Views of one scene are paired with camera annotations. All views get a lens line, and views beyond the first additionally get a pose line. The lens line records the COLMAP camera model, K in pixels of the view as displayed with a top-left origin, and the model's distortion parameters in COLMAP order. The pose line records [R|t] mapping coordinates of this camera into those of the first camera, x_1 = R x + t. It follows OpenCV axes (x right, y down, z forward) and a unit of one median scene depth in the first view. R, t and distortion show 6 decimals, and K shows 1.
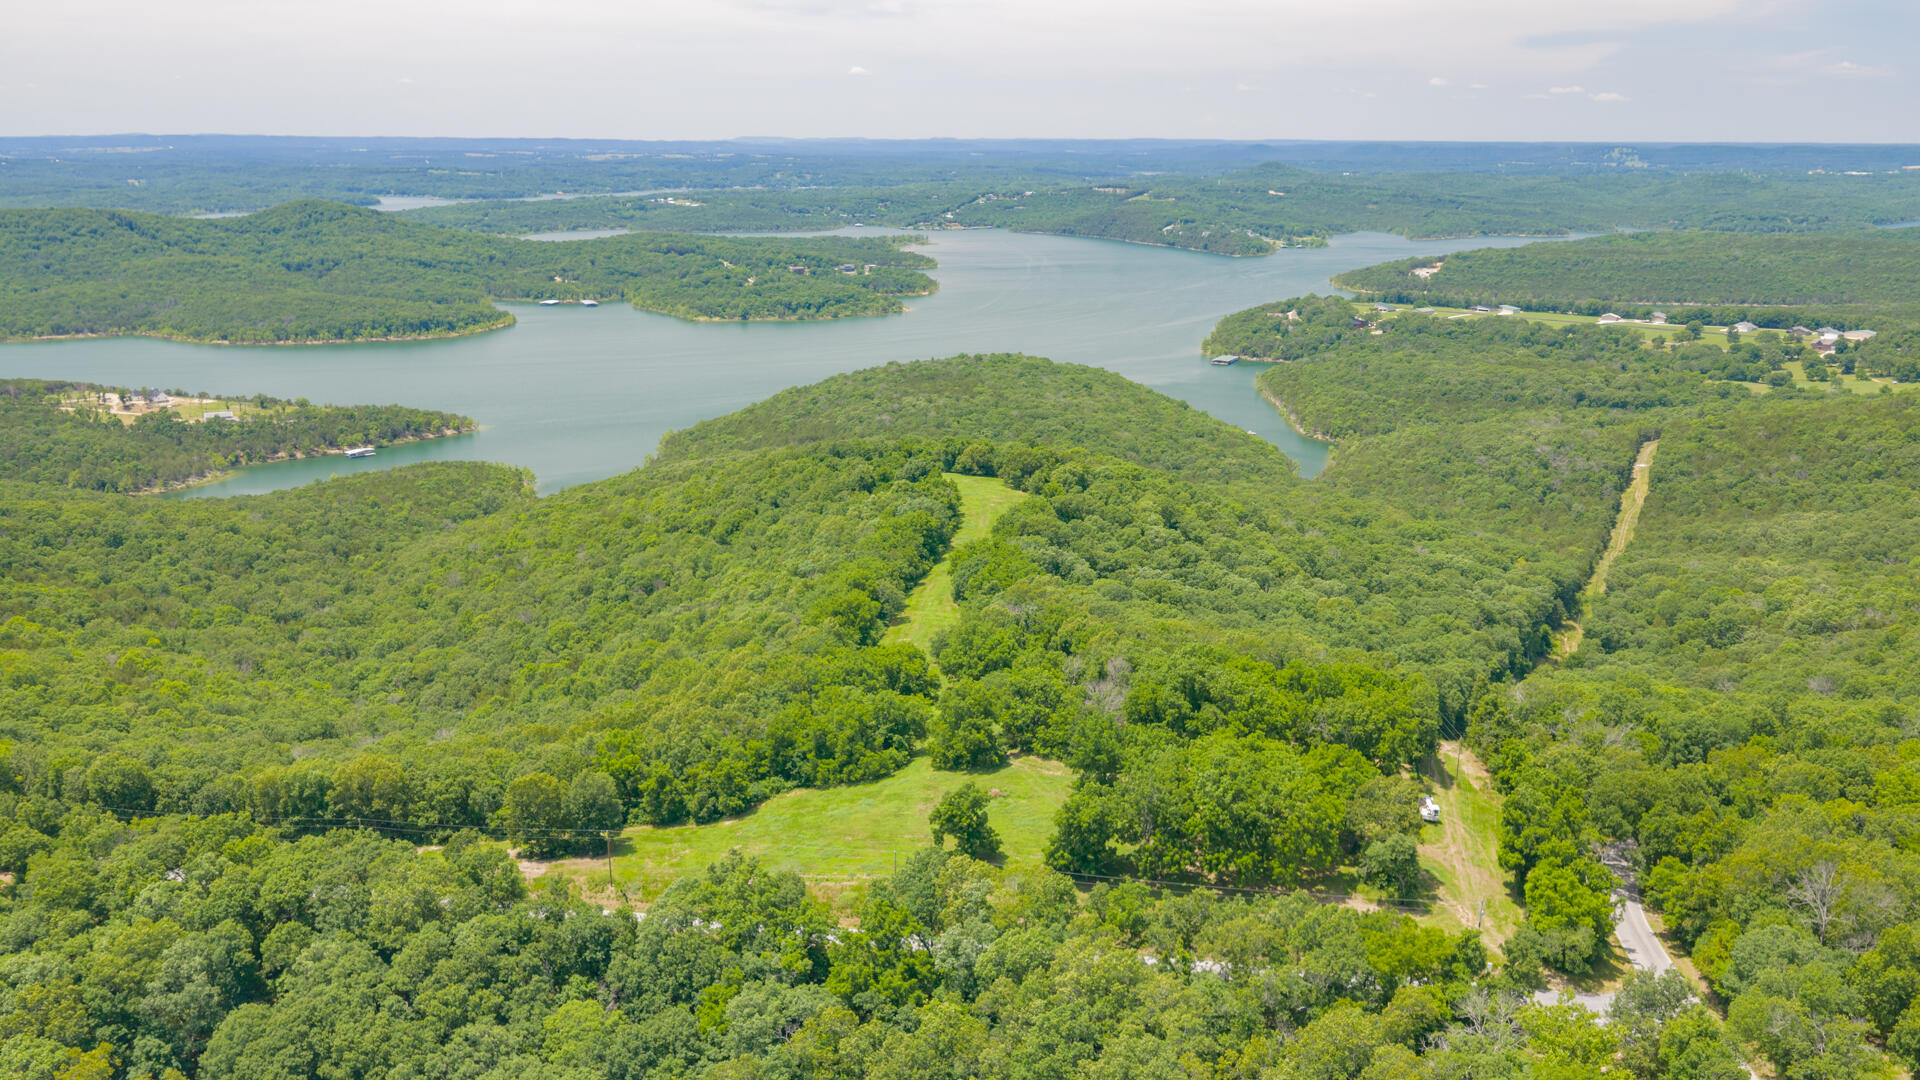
lens RADIAL K [[1595.7, 0, 960.0], [0, 1595.7, 540.0], [0, 0, 1]] dist [0.025228, -0.059838]
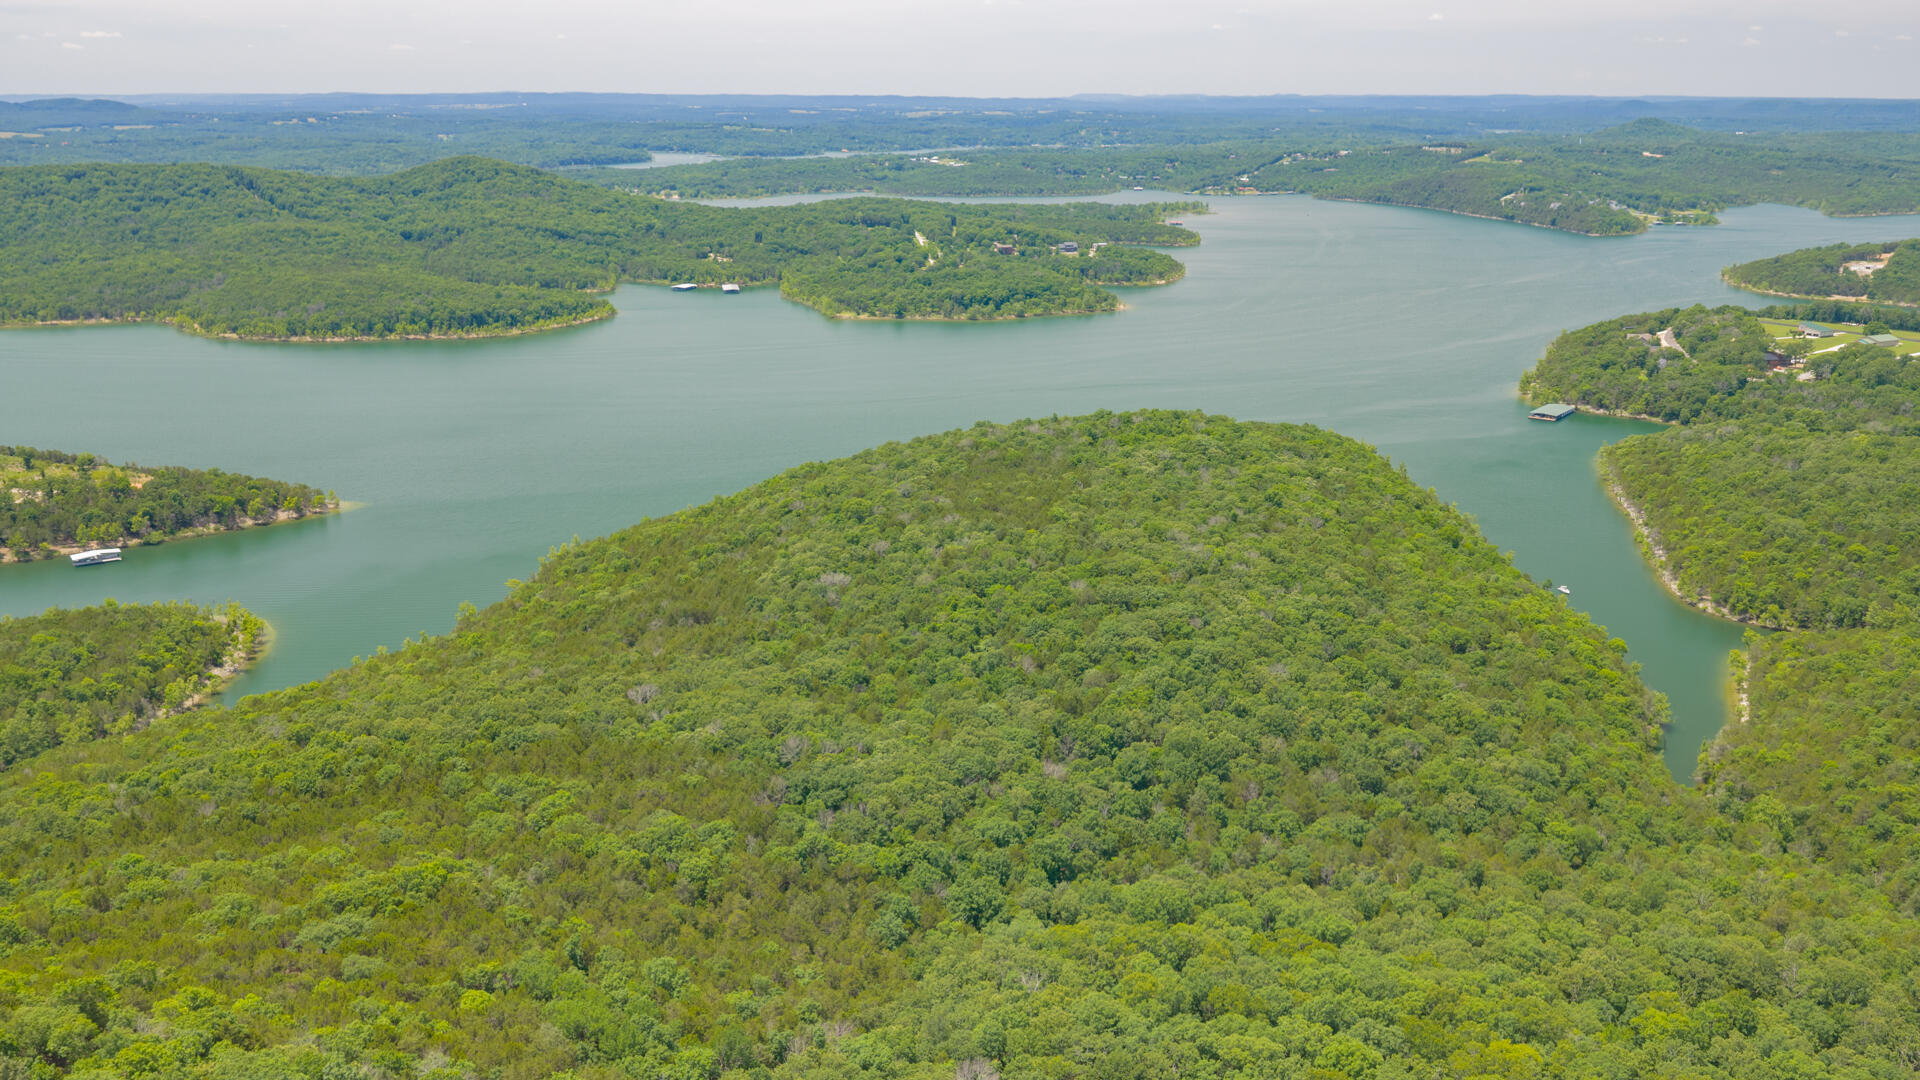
lens RADIAL K [[1595.7, 0, 960.0], [0, 1595.7, 540.0], [0, 0, 1]] dist [0.025228, -0.059838]
pose [[0.978593, 0.053917, -0.198616, 0.043319], [-0.049017, 0.998362, 0.029509, -0.047774], [0.199882, -0.019141, 0.979633, 0.218587]]
